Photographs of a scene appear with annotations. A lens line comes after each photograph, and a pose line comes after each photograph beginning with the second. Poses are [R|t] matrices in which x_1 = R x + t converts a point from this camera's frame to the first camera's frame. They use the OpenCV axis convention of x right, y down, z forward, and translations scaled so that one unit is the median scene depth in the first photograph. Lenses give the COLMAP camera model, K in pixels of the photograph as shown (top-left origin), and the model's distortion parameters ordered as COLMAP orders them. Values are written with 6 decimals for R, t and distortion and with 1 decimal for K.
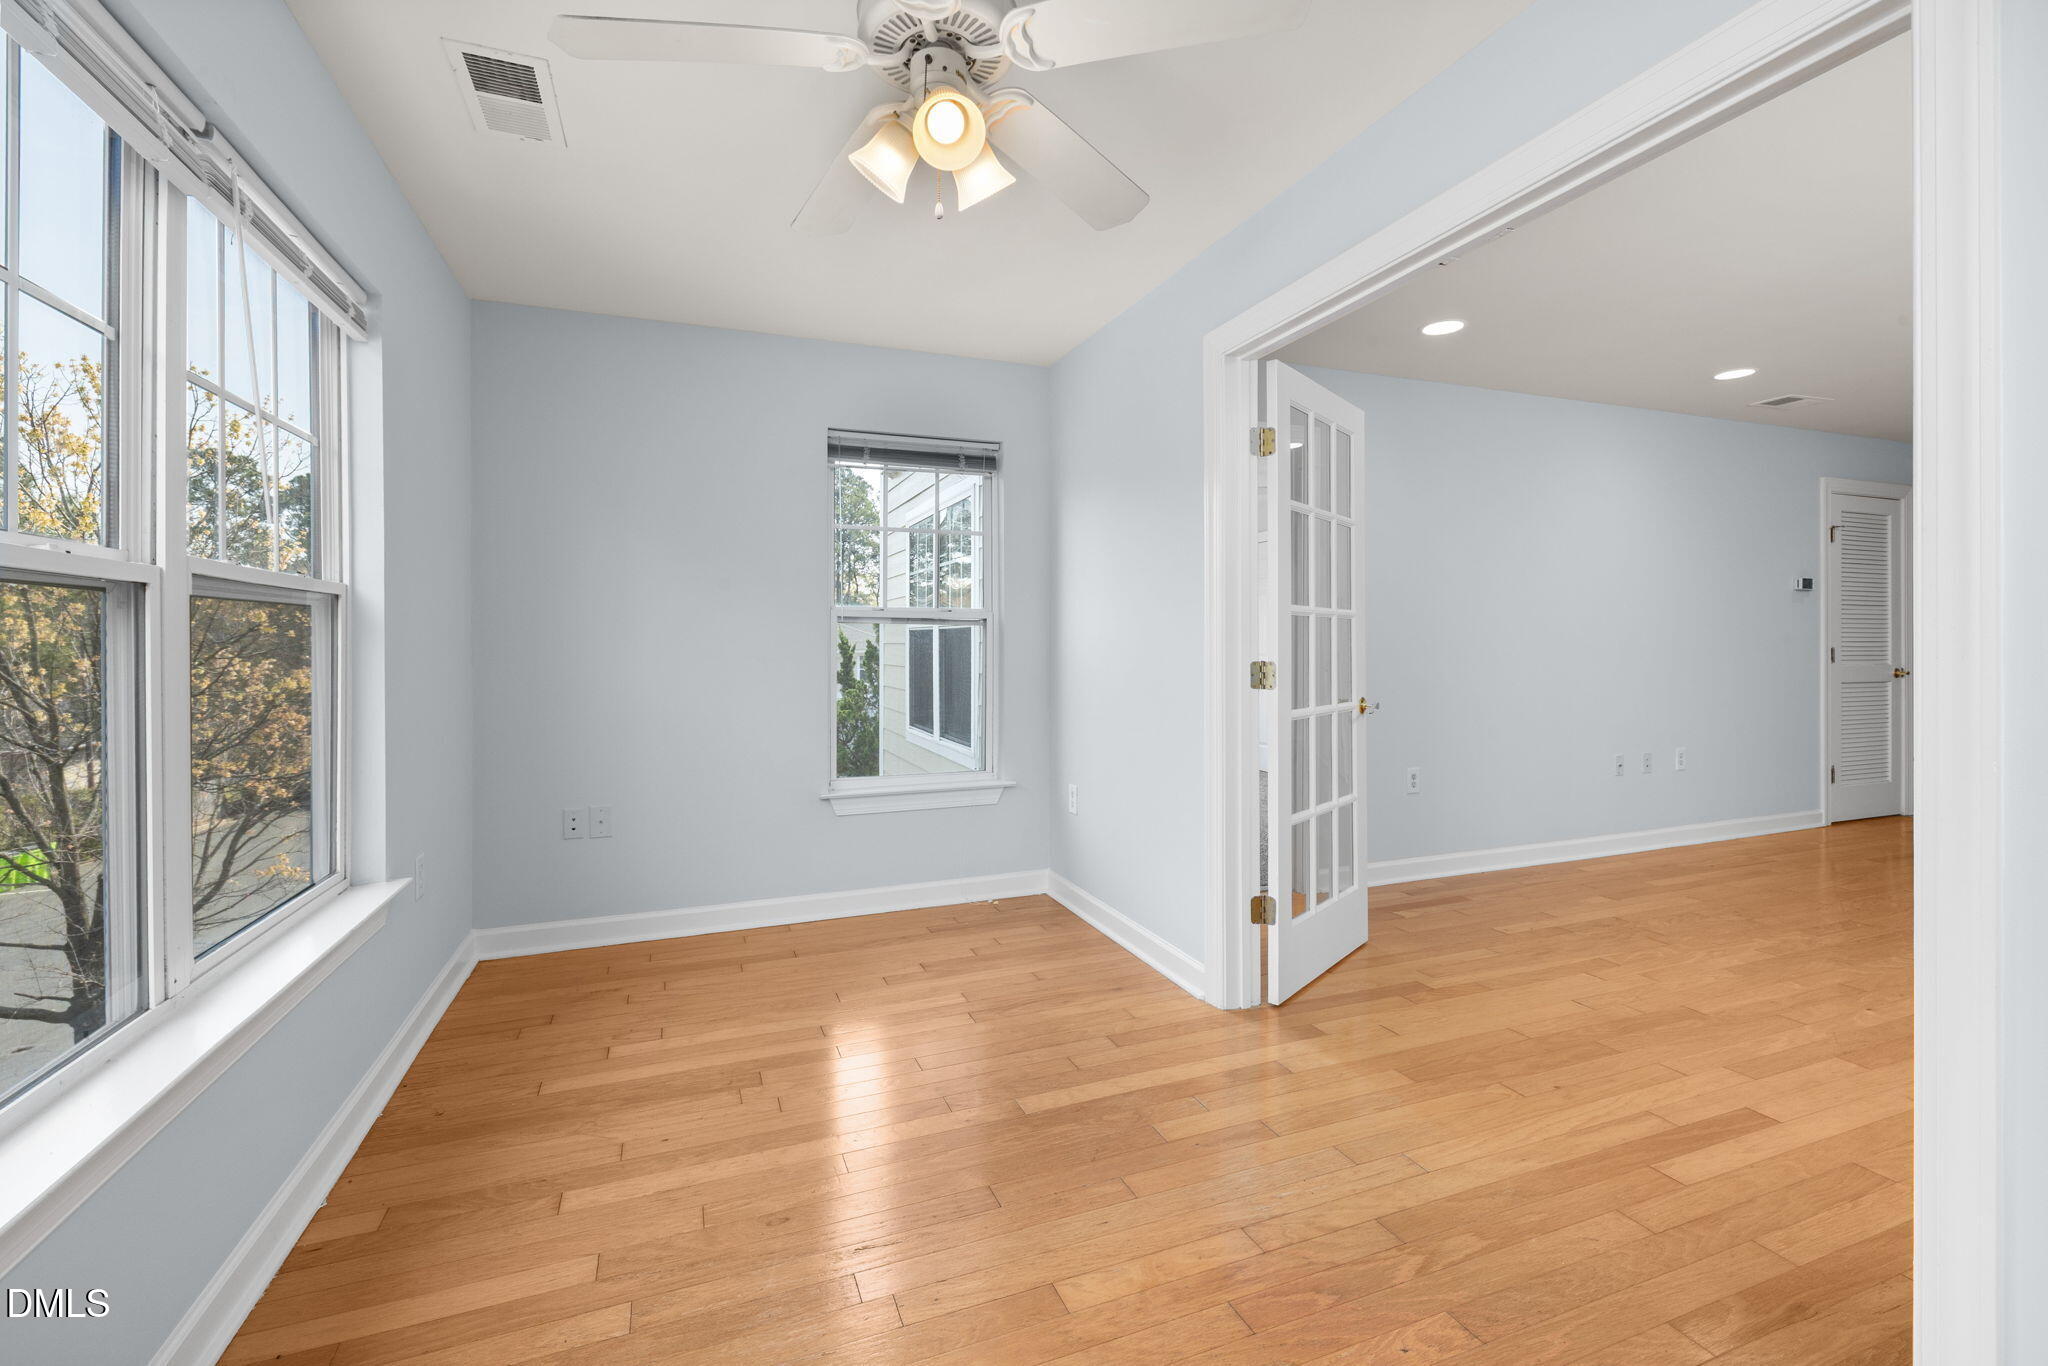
lens RADIAL K [[876.5, 0, 1012.2], [0, 876.5, 651.9], [0, 0, 1]] dist [0.001450, 0.000130]
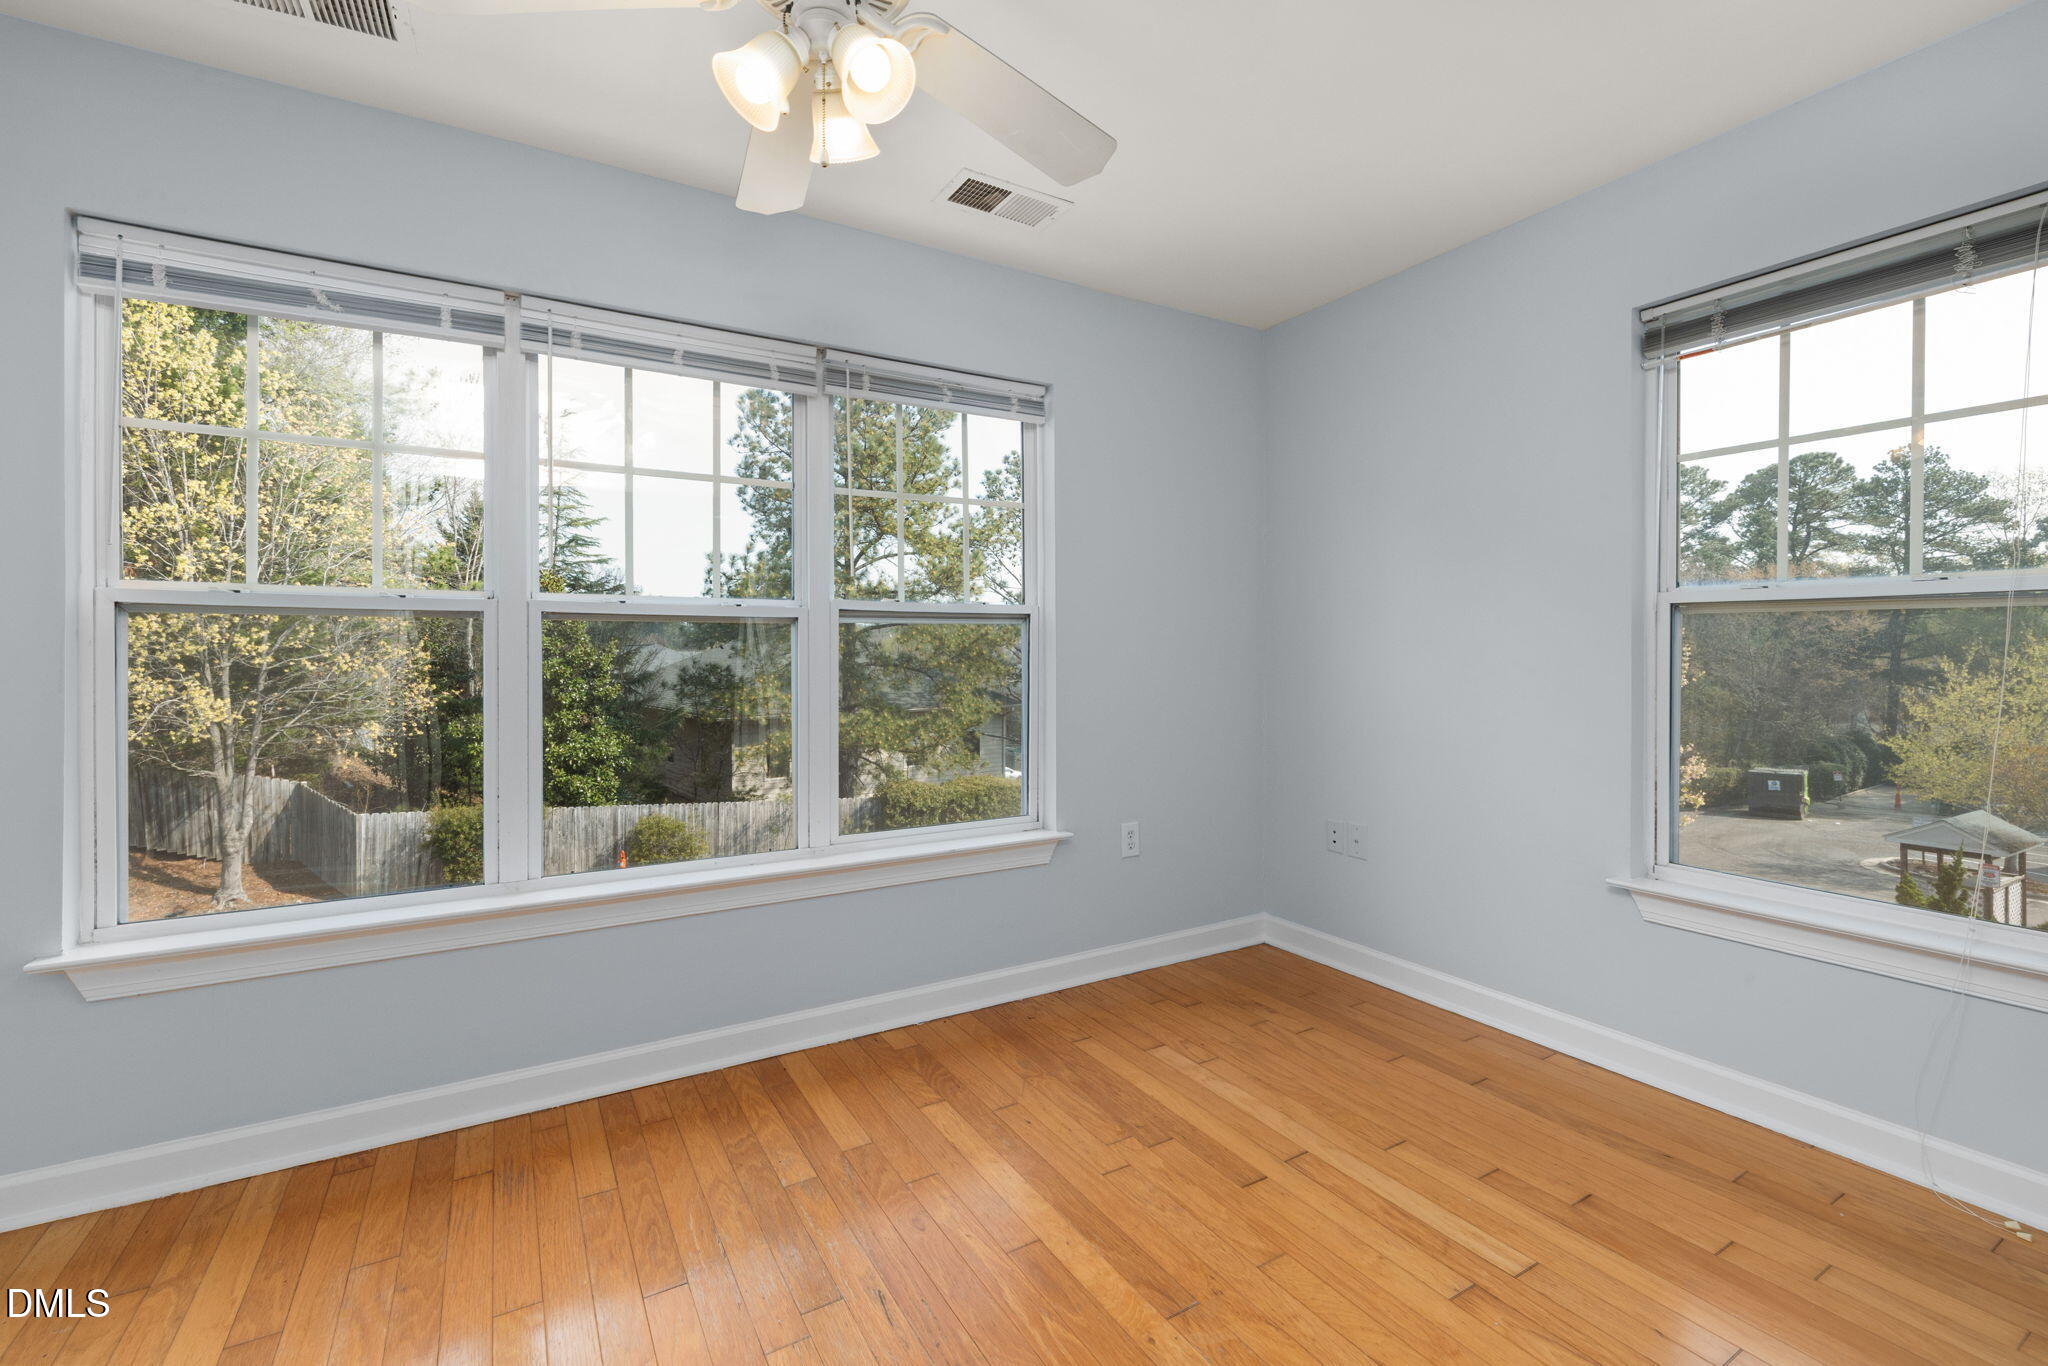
lens RADIAL K [[876.5, 0, 1012.2], [0, 876.5, 651.9], [0, 0, 1]] dist [0.001450, 0.000130]
pose [[0.157066, 0.001894, -0.987586, 0.512382], [-0.004460, 0.999989, 0.001208, -0.008358], [0.987578, 0.004214, 0.157073, 0.647775]]
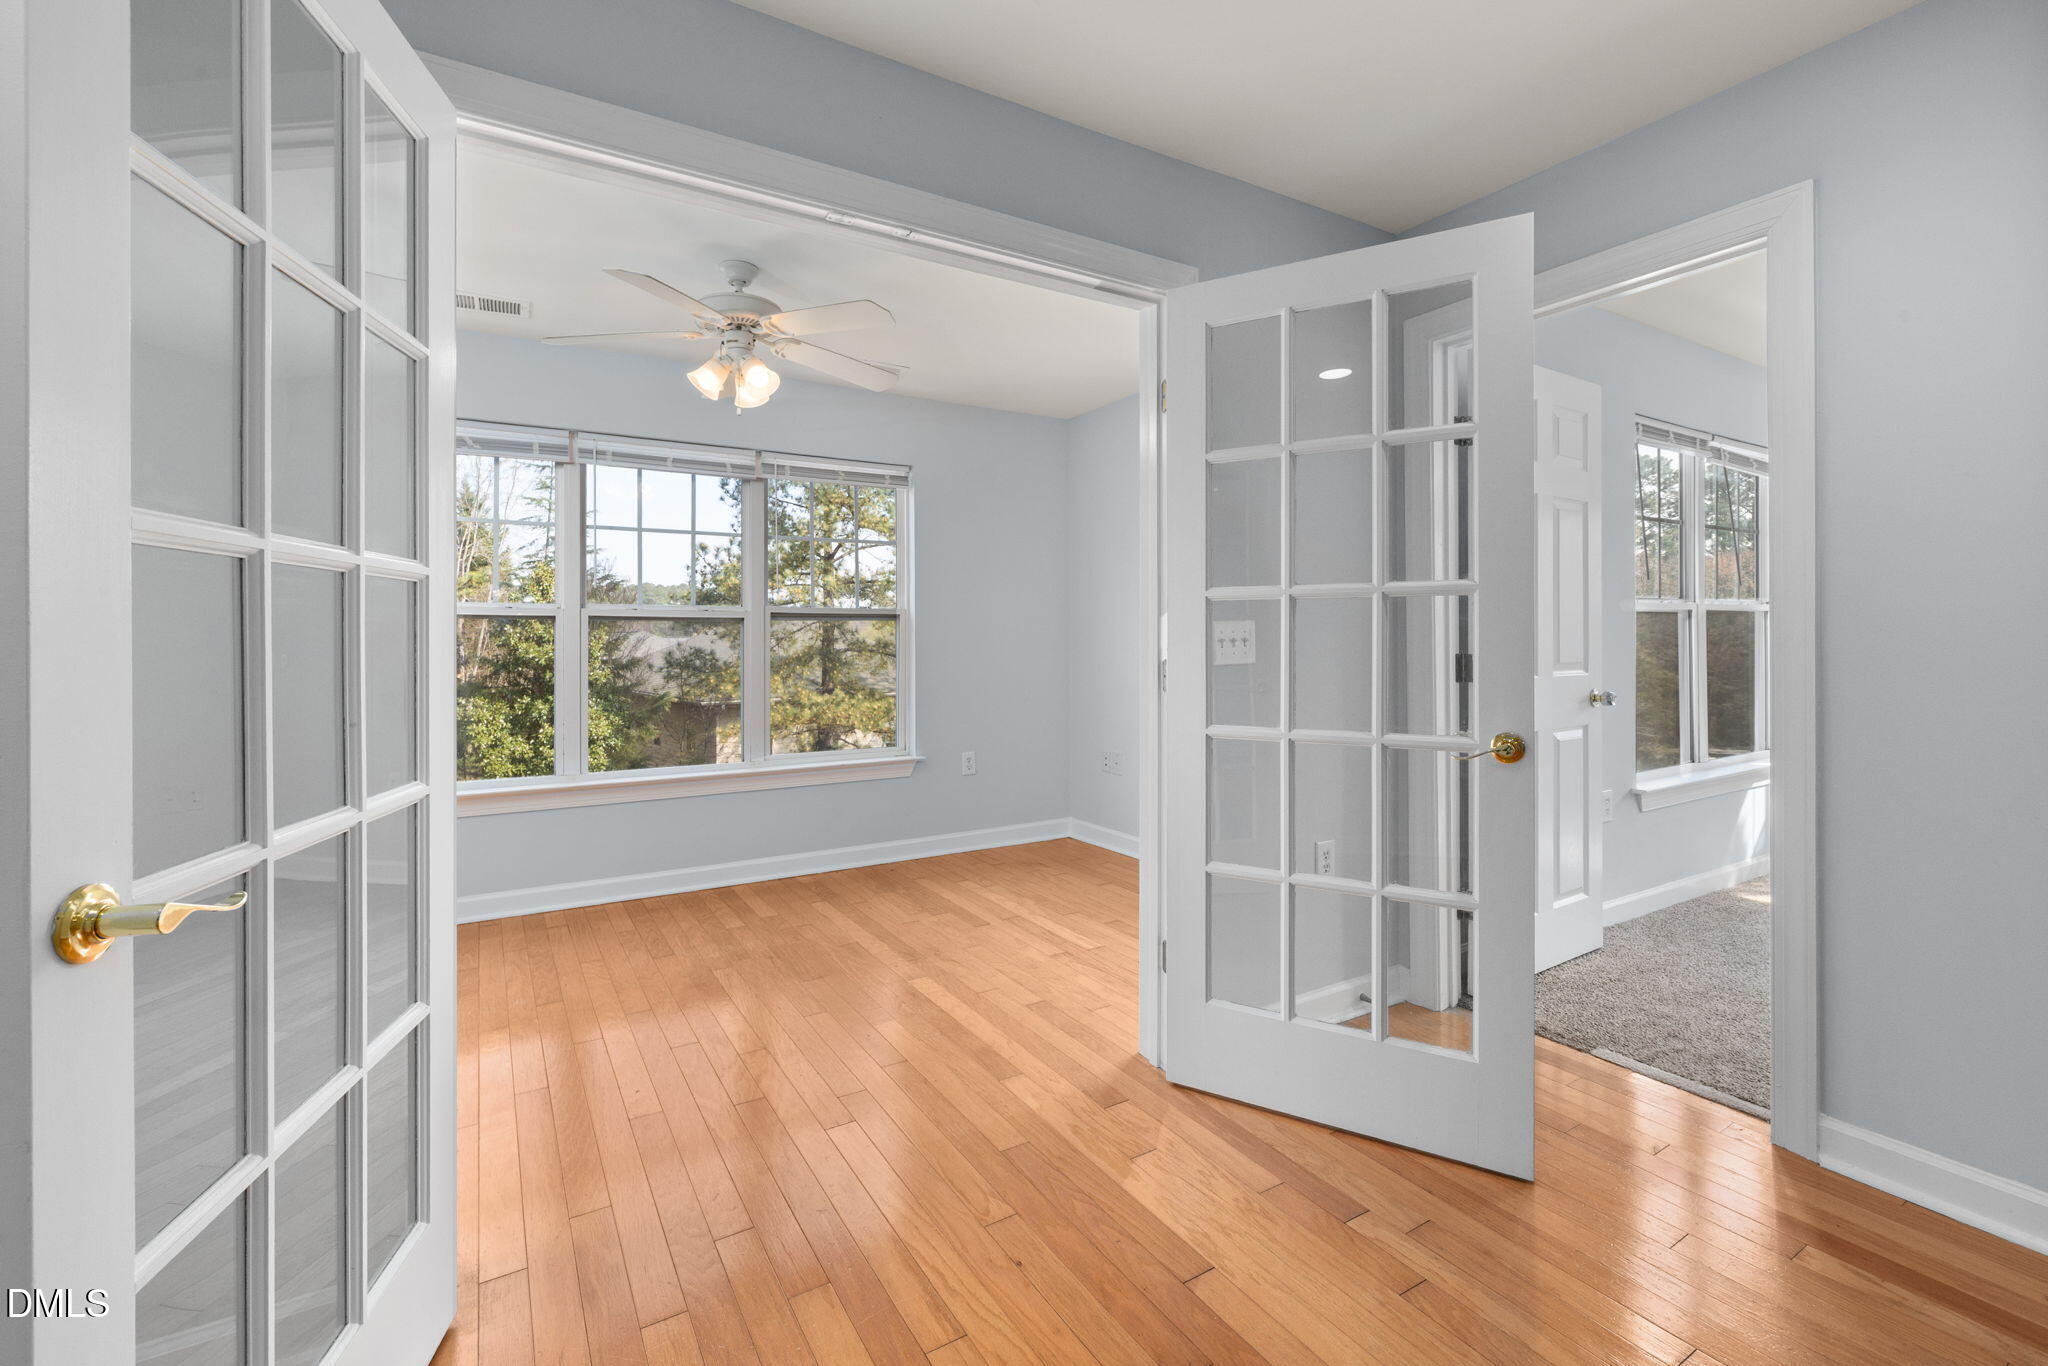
lens RADIAL K [[879.2, 0, 1019.8], [0, 879.2, 637.6], [0, 0, 1]] dist [-0.002134, 0.000015]
pose [[0.177328, 0.000939, -0.984151, 1.186347], [-0.004894, 0.999988, 0.000073, -0.012345], [0.984140, 0.004803, 0.177331, 0.780228]]
